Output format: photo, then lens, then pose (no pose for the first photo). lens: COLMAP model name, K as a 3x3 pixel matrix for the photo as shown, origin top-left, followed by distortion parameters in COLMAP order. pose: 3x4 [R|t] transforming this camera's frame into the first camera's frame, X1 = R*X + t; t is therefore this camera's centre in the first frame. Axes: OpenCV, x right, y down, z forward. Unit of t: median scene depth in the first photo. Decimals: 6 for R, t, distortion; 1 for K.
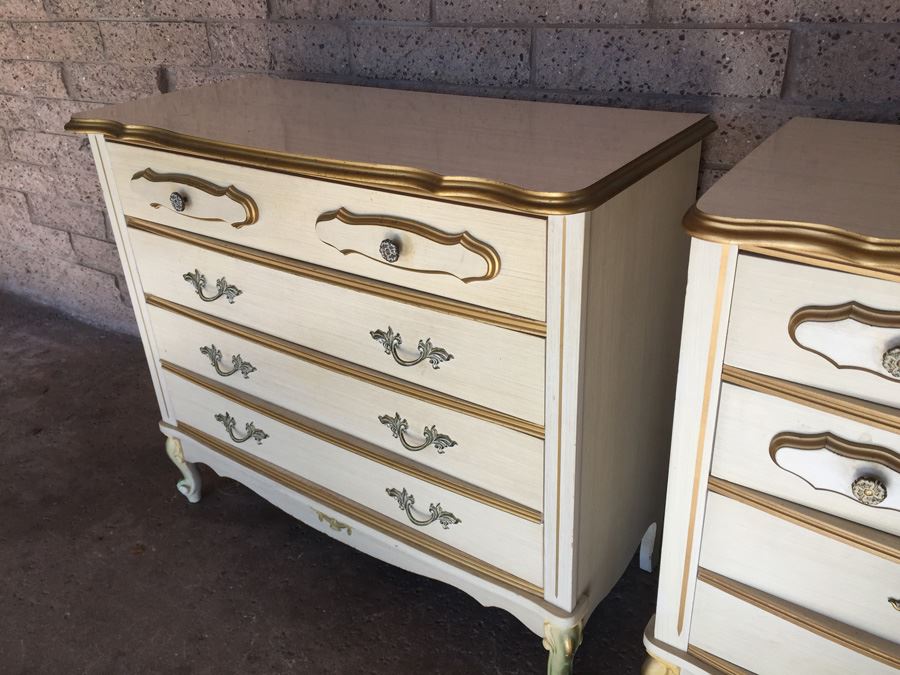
lens RADIAL K [[775.5, 0, 446.9], [0, 775.5, 337.5], [0, 0, 1]] dist [0.100672, -0.149632]
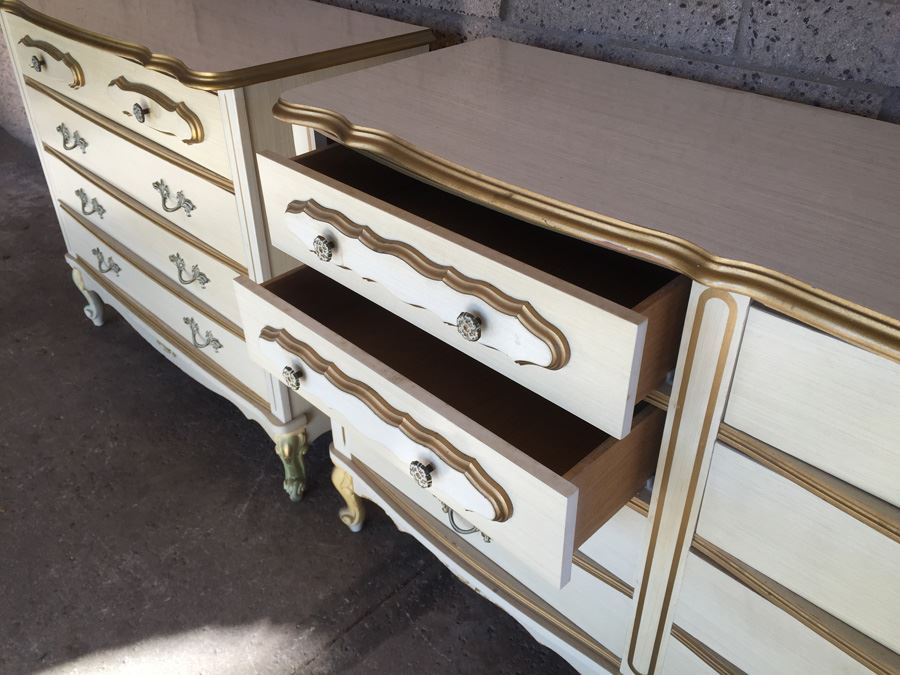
lens RADIAL K [[775.5, 0, 446.9], [0, 775.5, 337.5], [0, 0, 1]] dist [0.100672, -0.149632]
pose [[0.983406, 0.134879, -0.121330, 0.469325], [-0.121324, 0.986167, 0.112935, 0.032118], [0.134885, -0.096341, 0.986167, -0.171816]]
